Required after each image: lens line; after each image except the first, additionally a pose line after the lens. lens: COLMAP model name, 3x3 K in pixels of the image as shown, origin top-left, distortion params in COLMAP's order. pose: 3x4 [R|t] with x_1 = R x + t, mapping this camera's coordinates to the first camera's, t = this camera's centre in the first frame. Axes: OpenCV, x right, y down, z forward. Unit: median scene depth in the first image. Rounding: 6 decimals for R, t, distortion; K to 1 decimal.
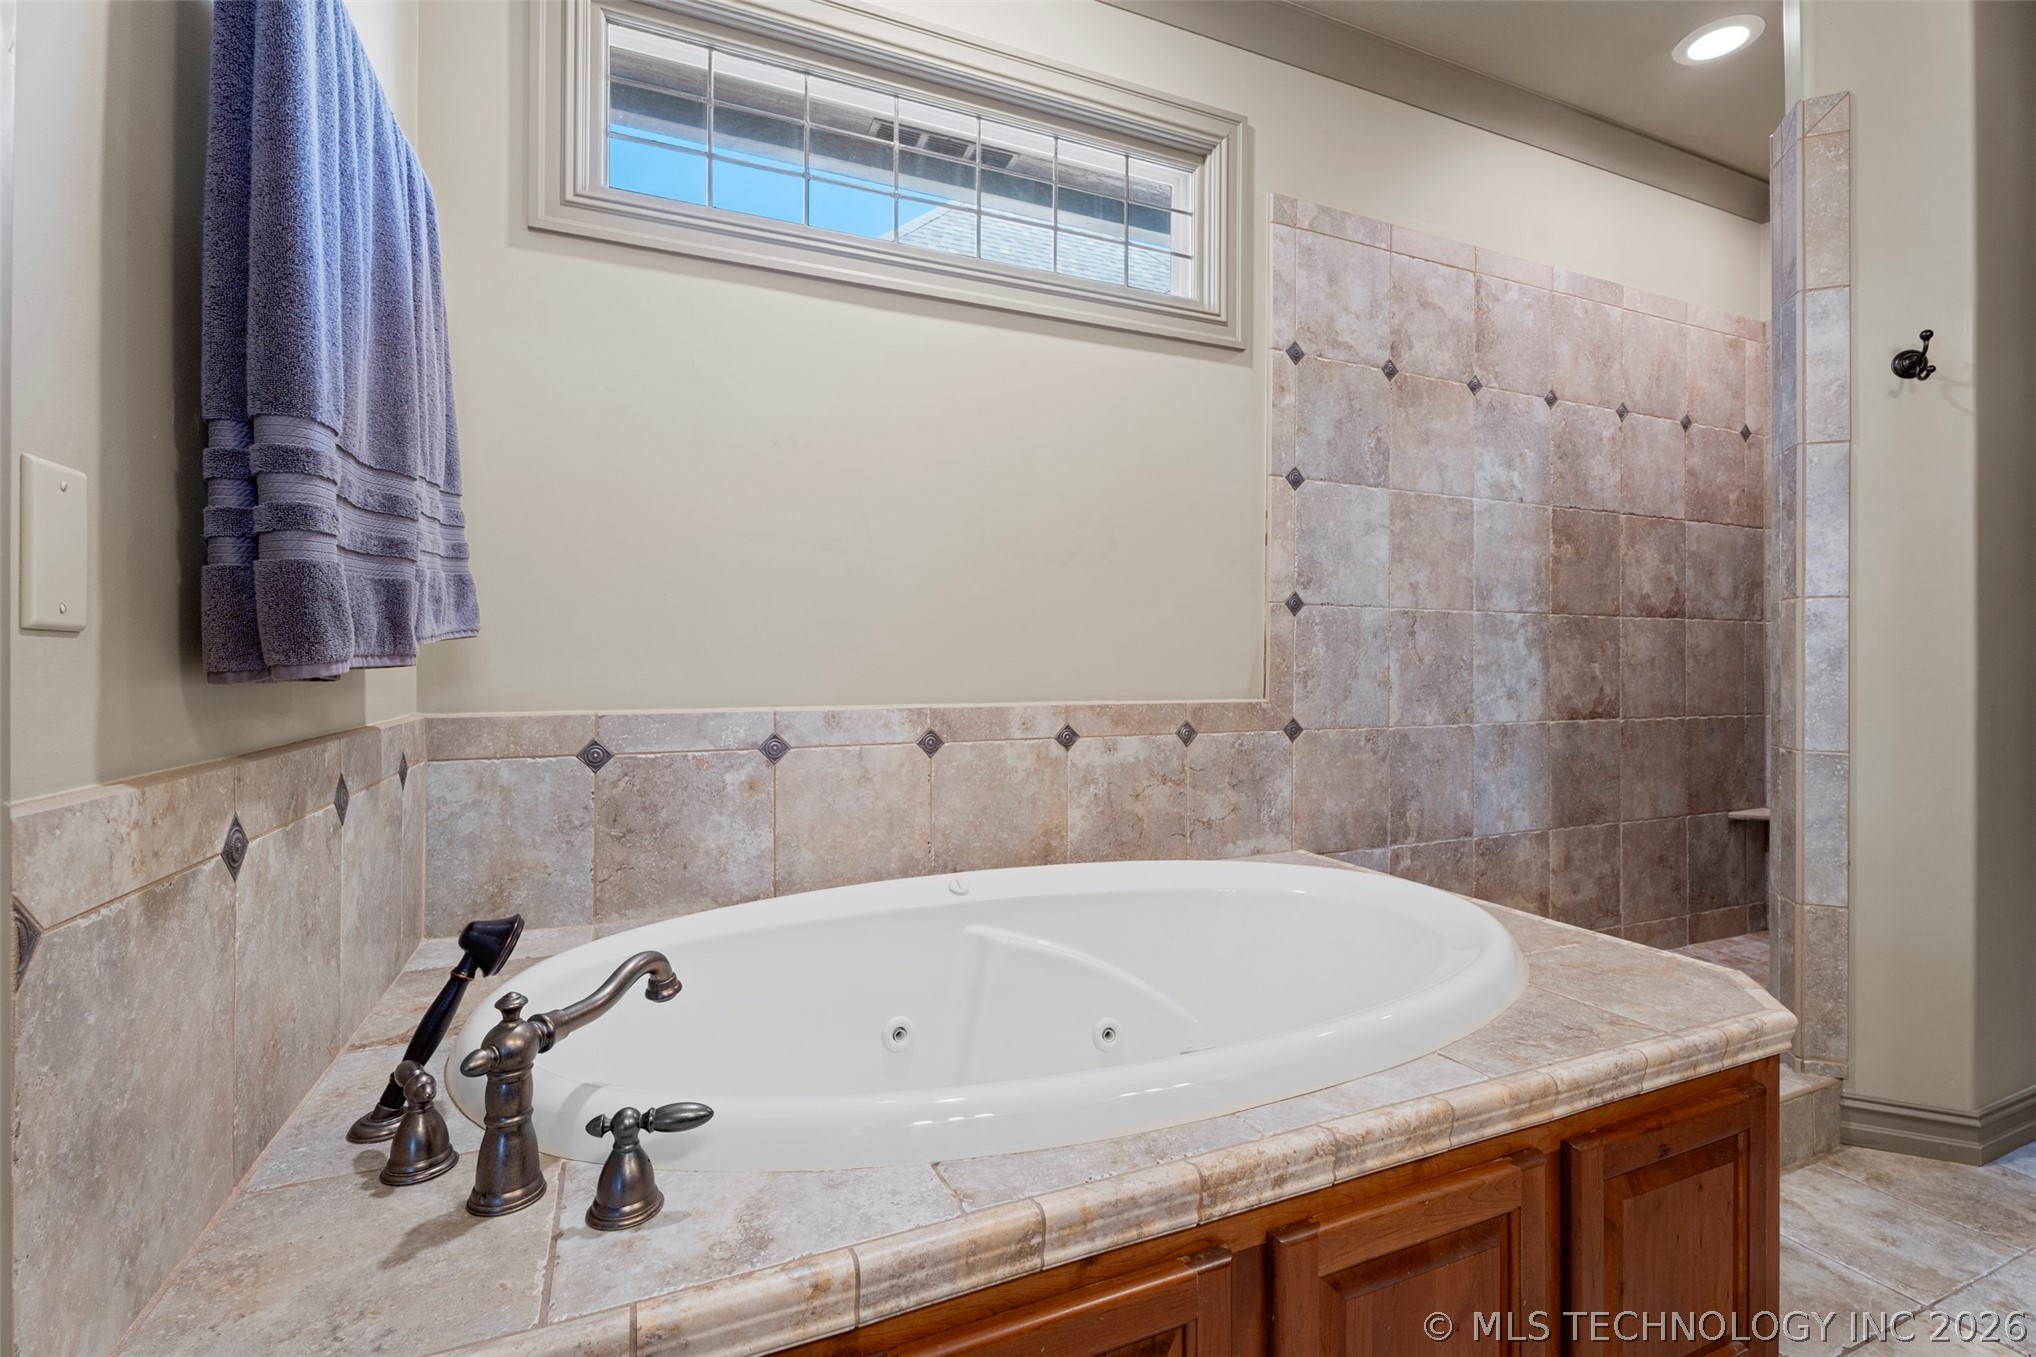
lens RADIAL K [[904.2, 0, 1020.1], [0, 904.2, 656.8], [0, 0, 1]] dist [0.000651, -0.001685]
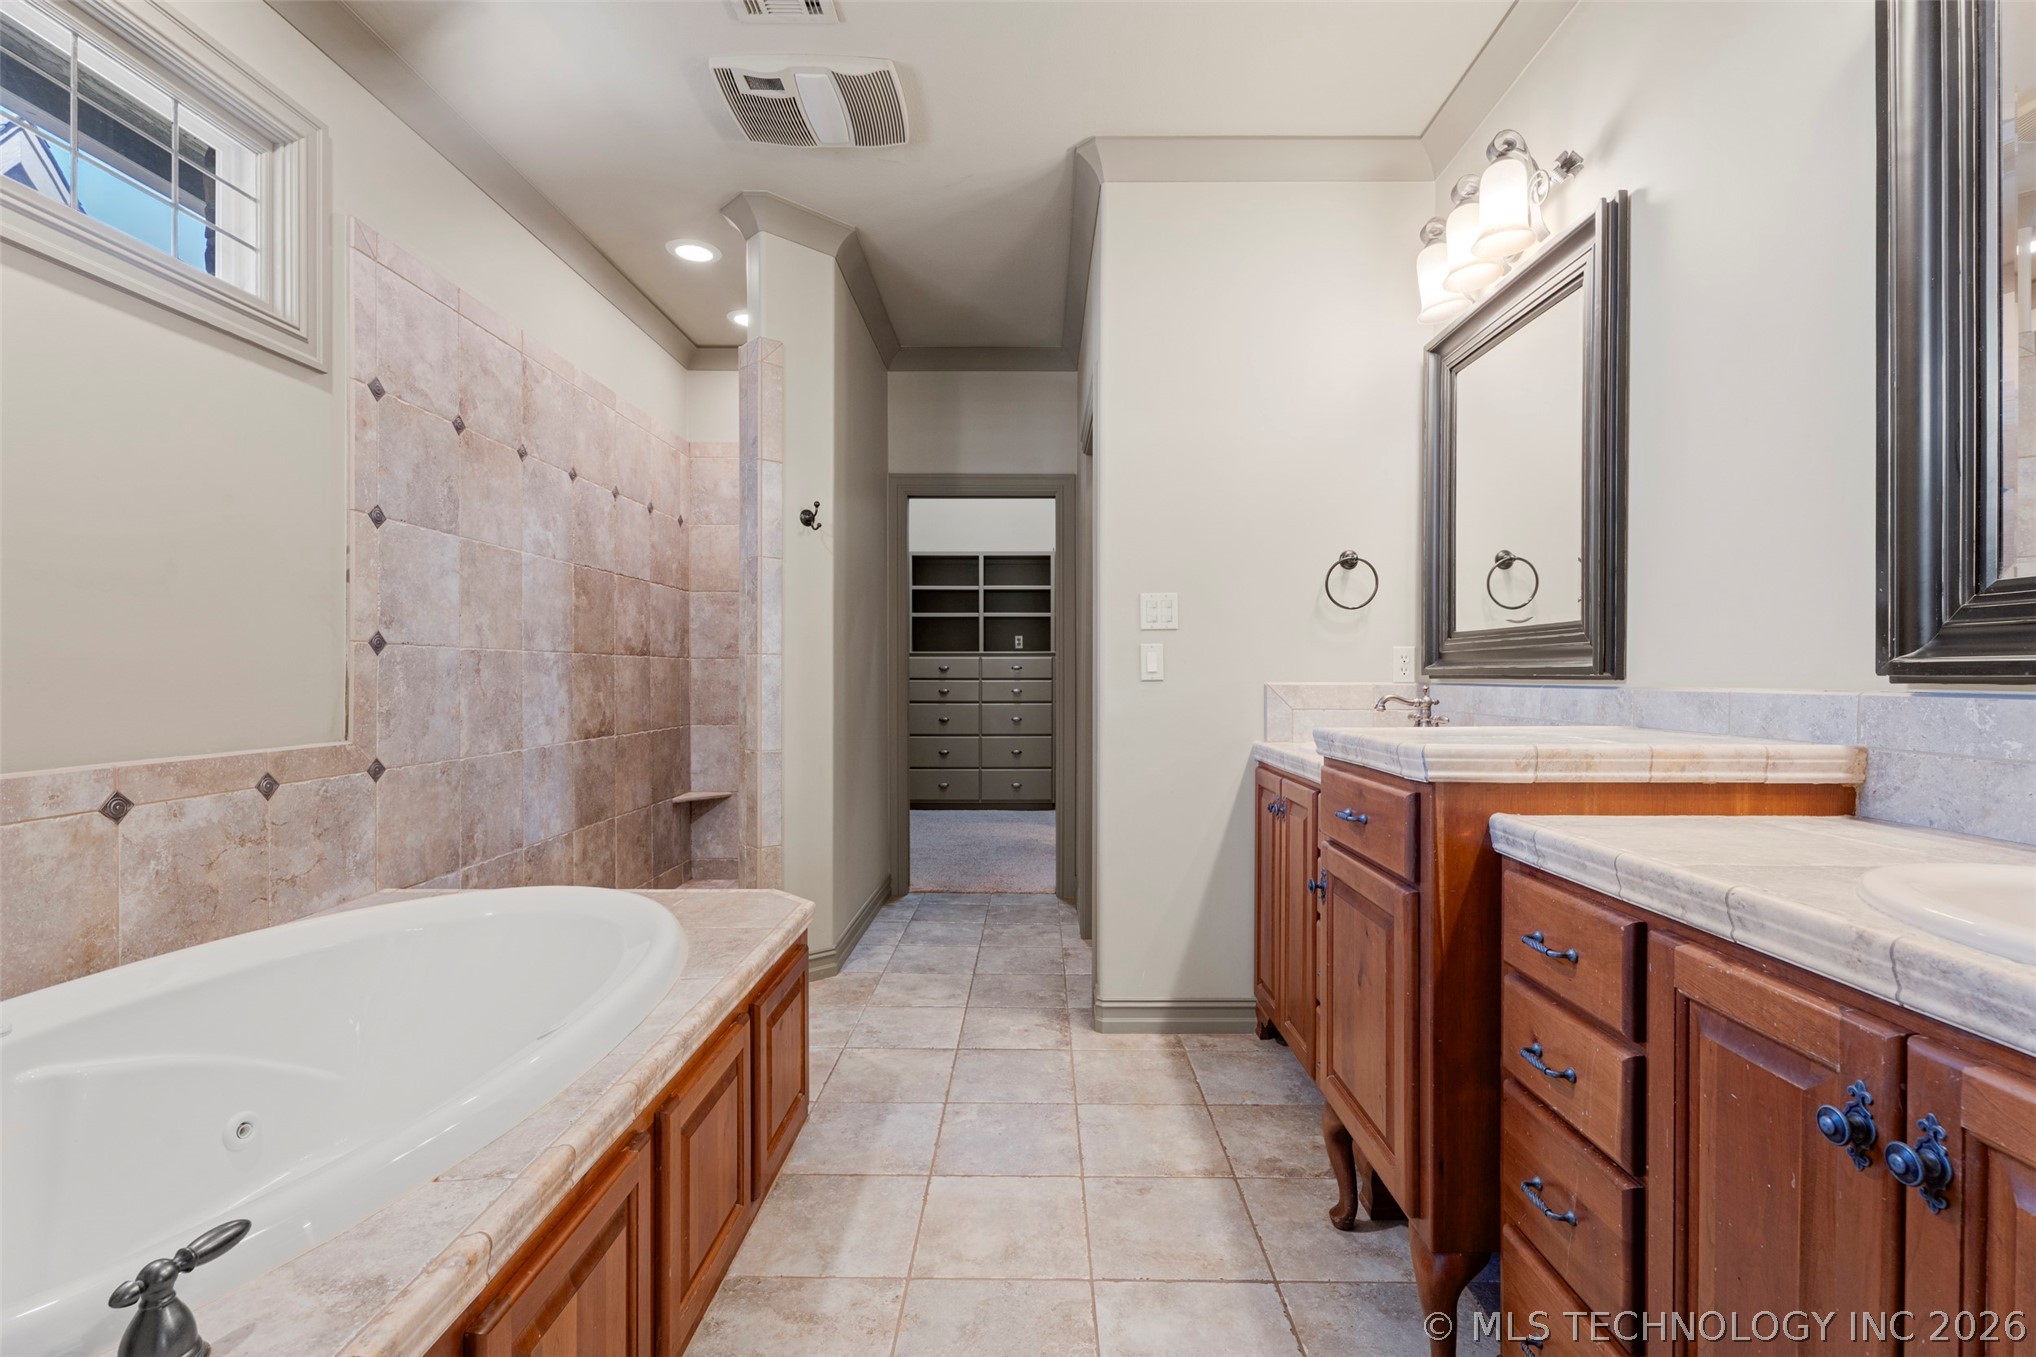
lens RADIAL K [[904.2, 0, 1025.7], [0, 904.2, 674.4], [0, 0, 1]] dist [0.000651, -0.001685]
pose [[0.409905, -0.003505, 0.912122, -0.308248], [-0.005728, 0.999963, 0.006417, -0.034210], [-0.912110, -0.007855, 0.409869, -0.055485]]
